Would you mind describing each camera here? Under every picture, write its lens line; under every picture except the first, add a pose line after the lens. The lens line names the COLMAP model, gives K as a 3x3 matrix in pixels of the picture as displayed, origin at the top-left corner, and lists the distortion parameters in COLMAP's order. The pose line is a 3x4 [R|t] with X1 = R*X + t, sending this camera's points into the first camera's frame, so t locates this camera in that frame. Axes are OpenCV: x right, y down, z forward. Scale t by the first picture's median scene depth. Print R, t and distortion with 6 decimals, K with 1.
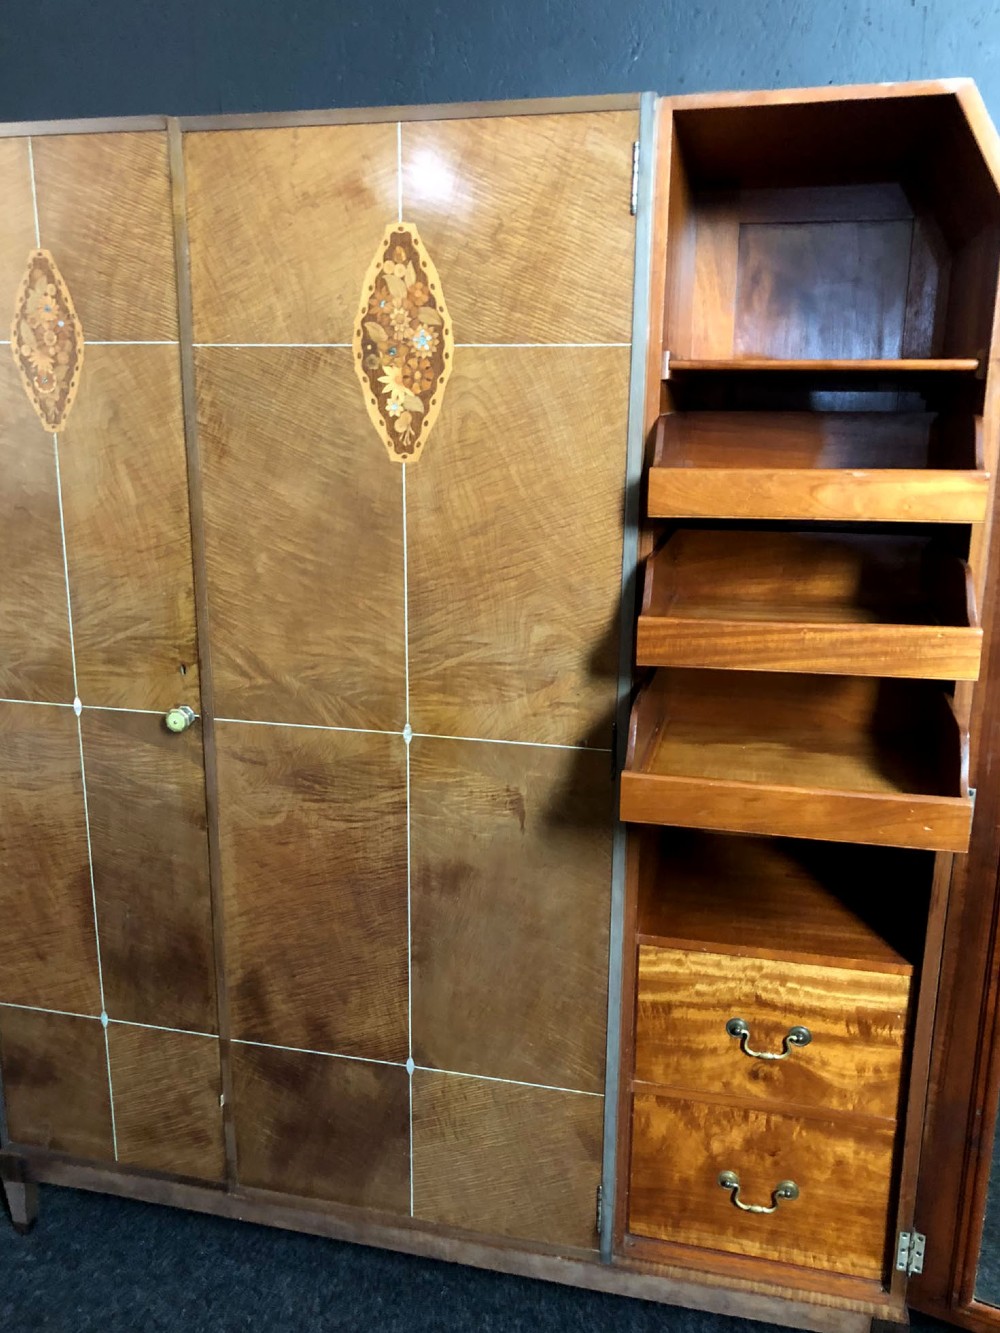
lens RADIAL K [[1140.4, 0, 500.0], [0, 1140.4, 666.5], [0, 0, 1]] dist [0.023414, -0.034060]
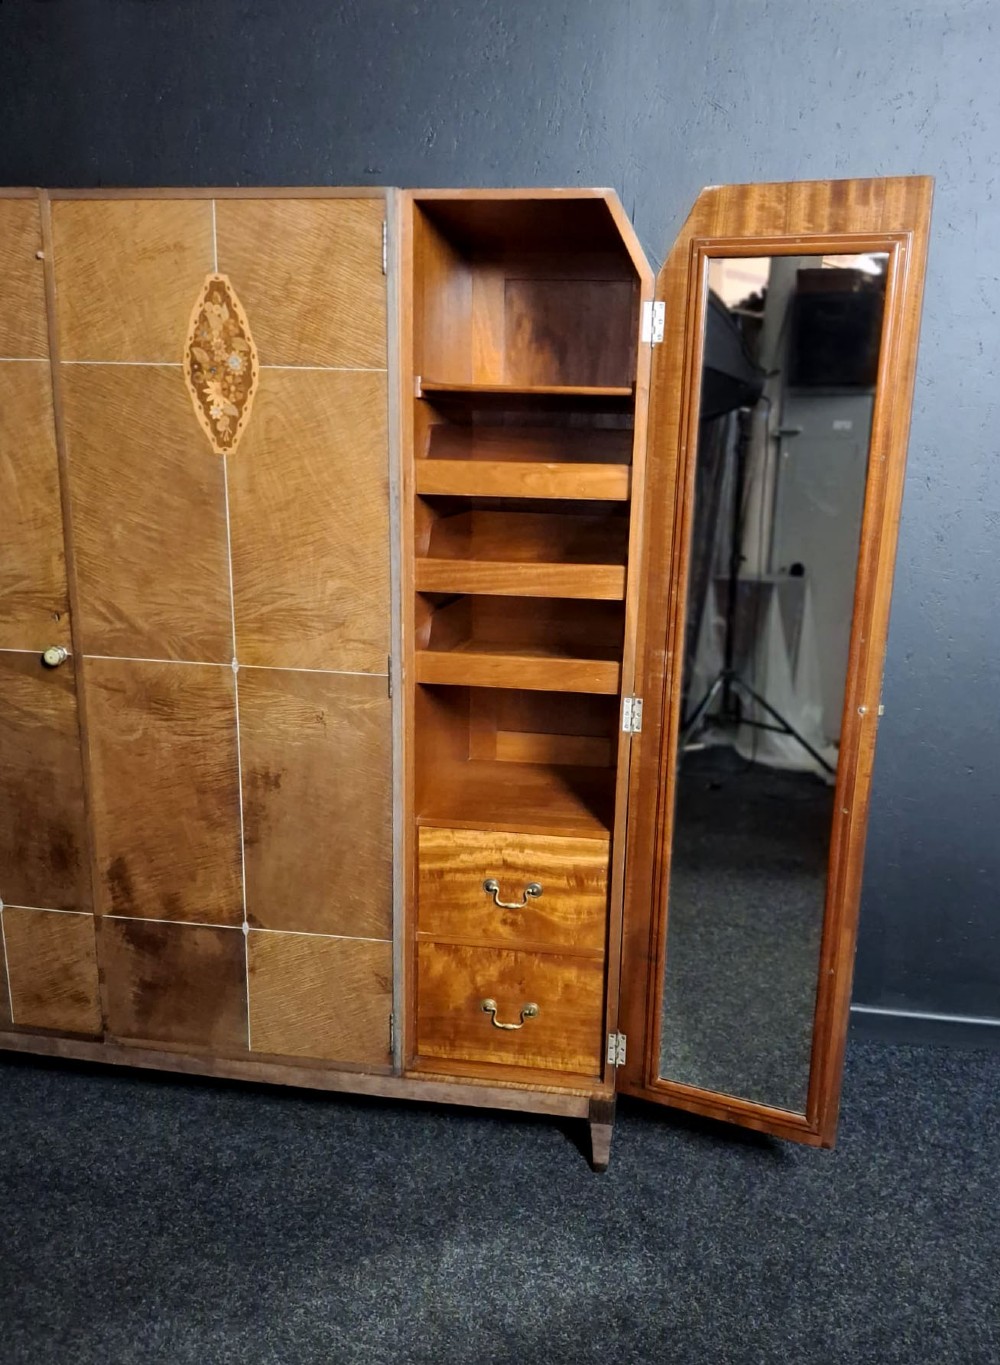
lens RADIAL K [[1146.8, 0, 556.6], [0, 1146.8, 722.5], [0, 0, 1]] dist [0.089396, -0.196850]
pose [[0.995935, -0.002328, 0.090042, 0.163136], [0.000963, 0.999884, 0.015199, 0.102593], [-0.090067, -0.015051, 0.995822, -0.344987]]
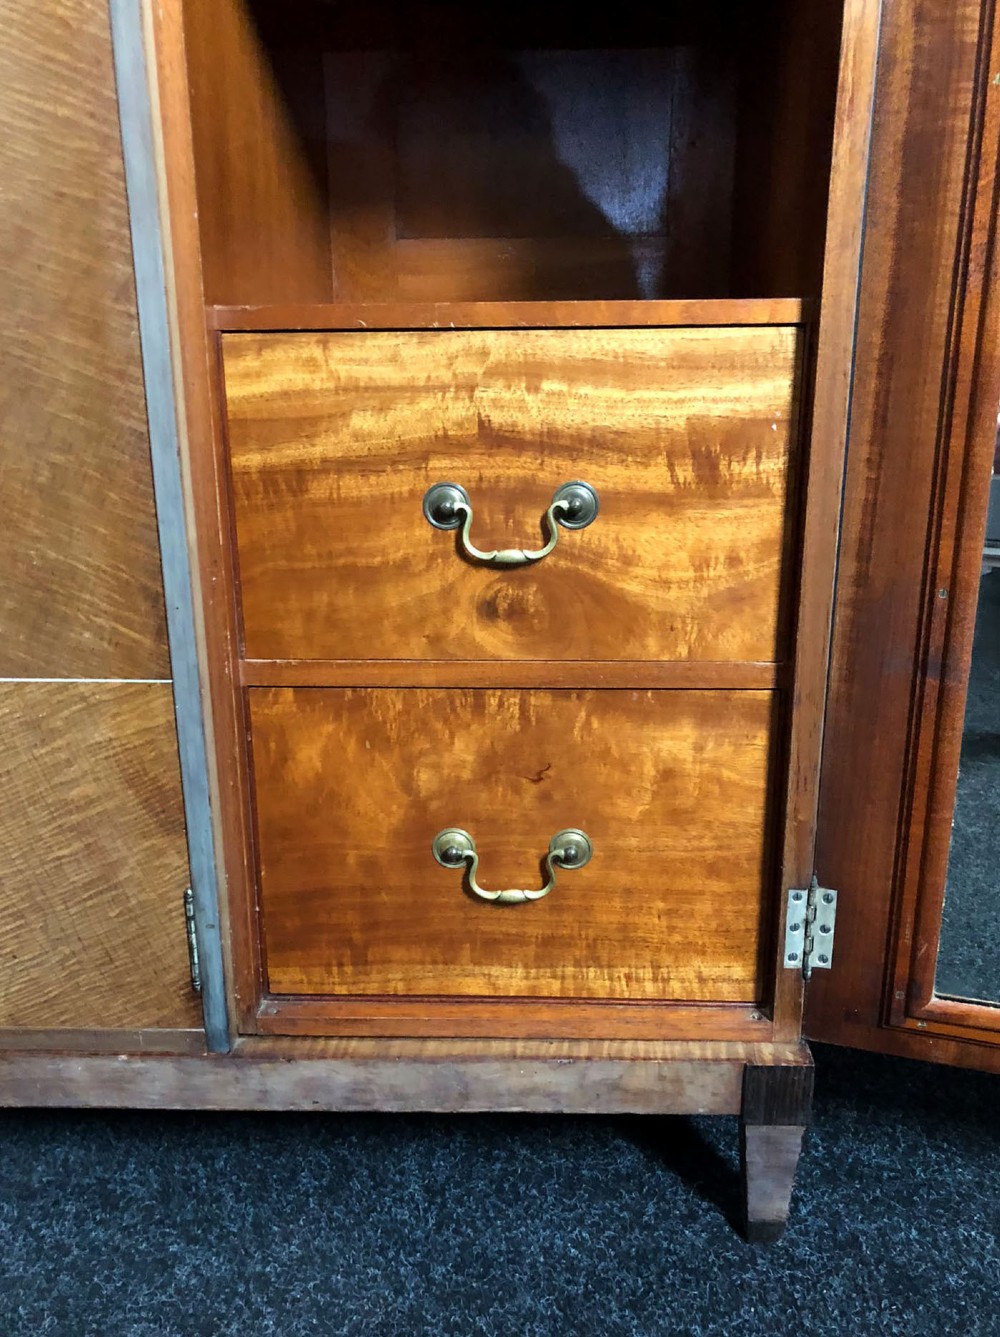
lens RADIAL K [[1199.3, 0, 527.4], [0, 1199.3, 706.9], [0, 0, 1]] dist [0.014943, -0.013068]
pose [[0.976753, -0.071700, 0.202023, 0.134212], [0.057487, 0.995497, 0.075369, 0.361788], [-0.206517, -0.062004, 0.976476, 0.505777]]
